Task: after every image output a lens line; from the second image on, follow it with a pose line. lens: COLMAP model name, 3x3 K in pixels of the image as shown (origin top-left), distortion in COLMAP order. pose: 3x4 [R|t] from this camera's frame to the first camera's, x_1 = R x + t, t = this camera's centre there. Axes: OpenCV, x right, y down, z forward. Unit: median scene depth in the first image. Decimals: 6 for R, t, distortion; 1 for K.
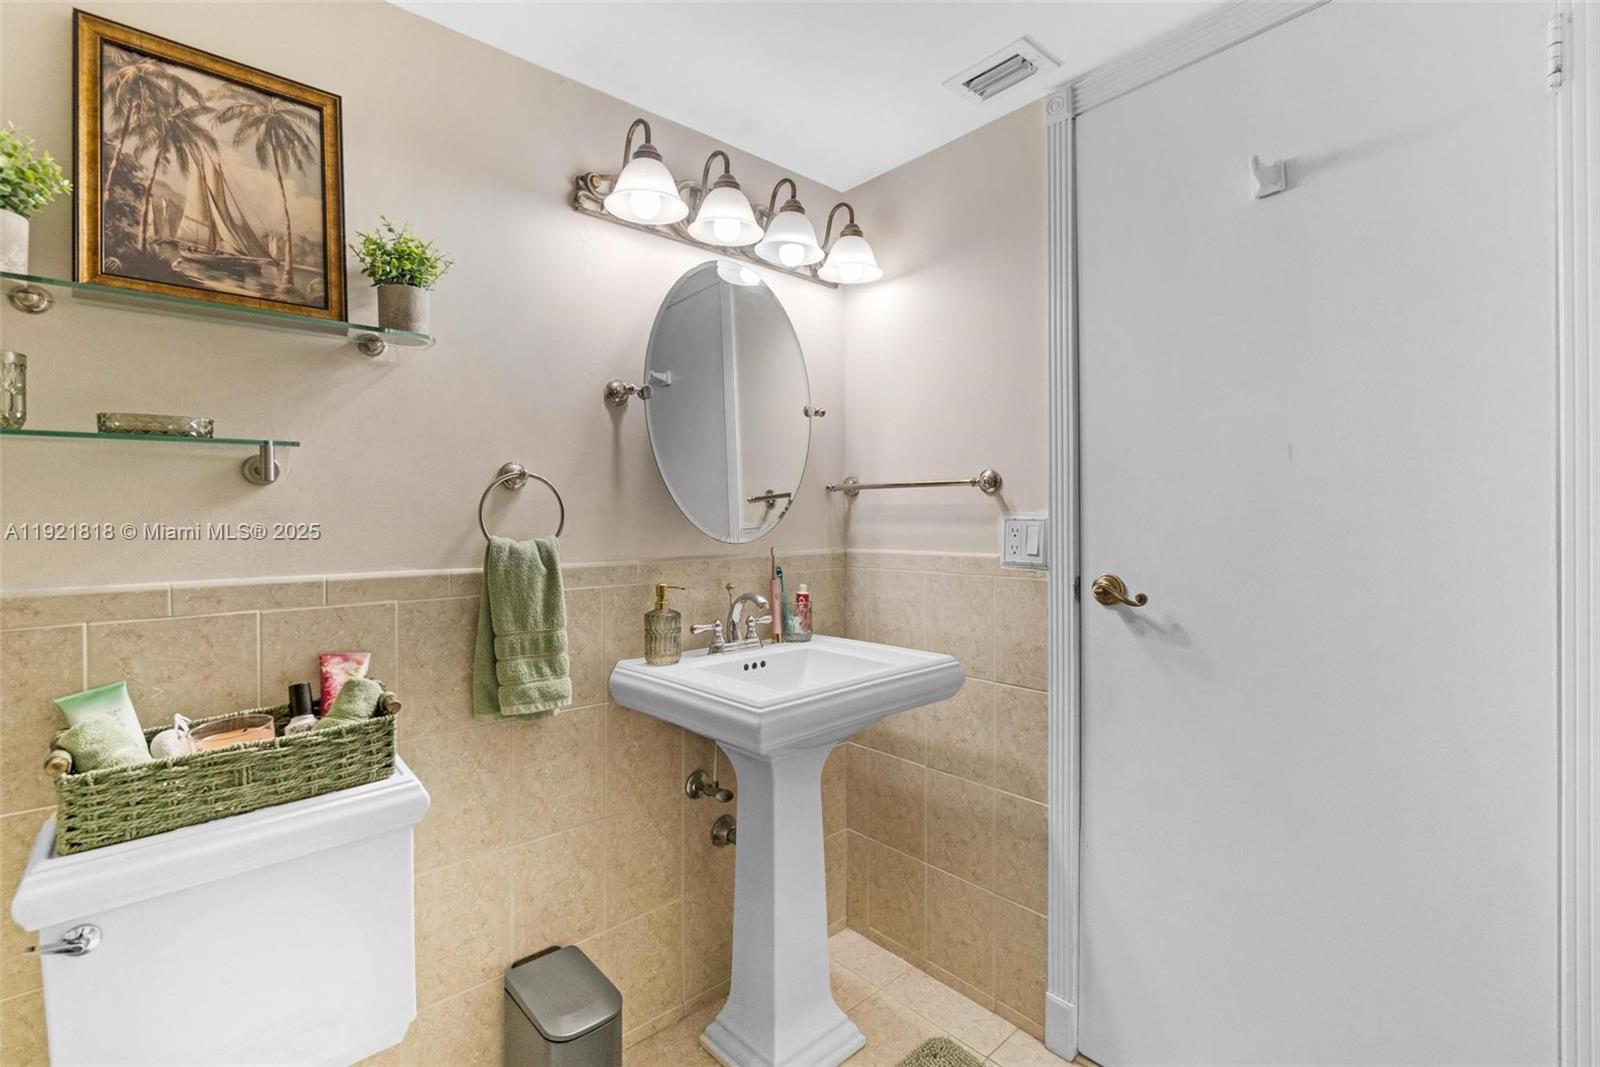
lens RADIAL K [[710.0, 0, 792.7], [0, 710.0, 524.2], [0, 0, 1]] dist [-0.001021, -0.000108]
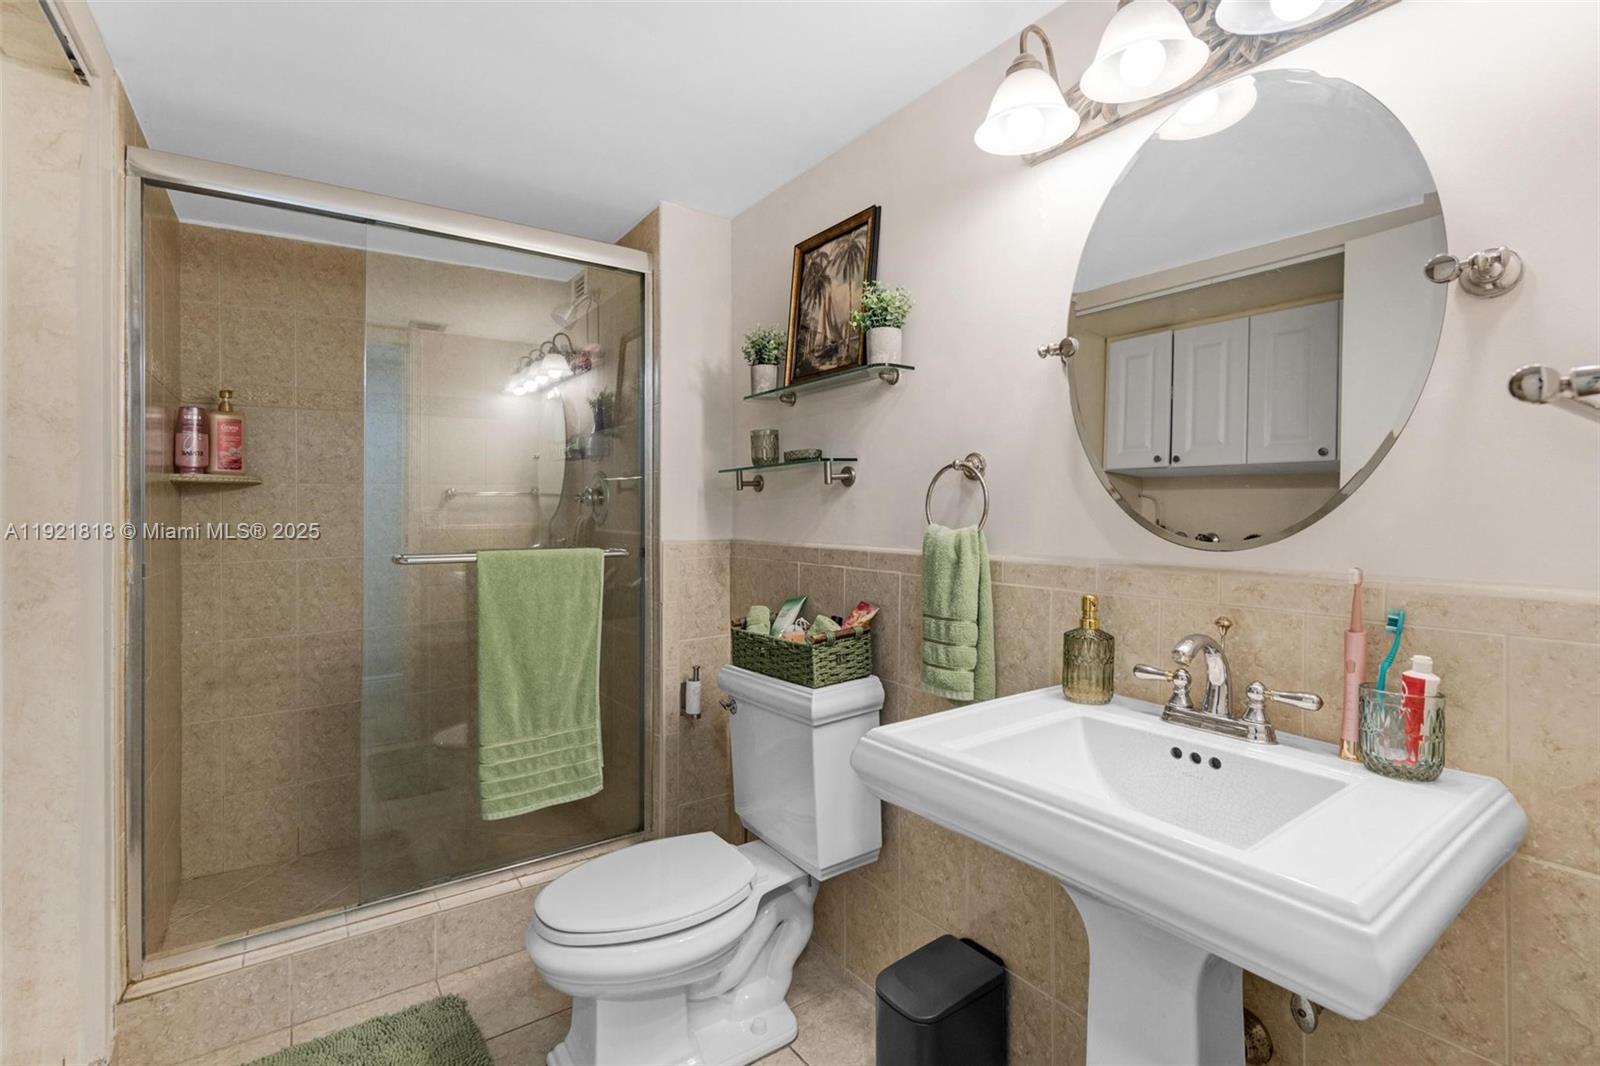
lens RADIAL K [[723.9, 0, 775.9], [0, 723.9, 529.1], [0, 0, 1]] dist [0.000551, -0.000002]
pose [[-0.125980, 0.019365, -0.991844, 0.872413], [-0.023391, 0.999473, 0.022485, 0.005981], [0.991757, 0.026033, -0.125461, 1.084852]]
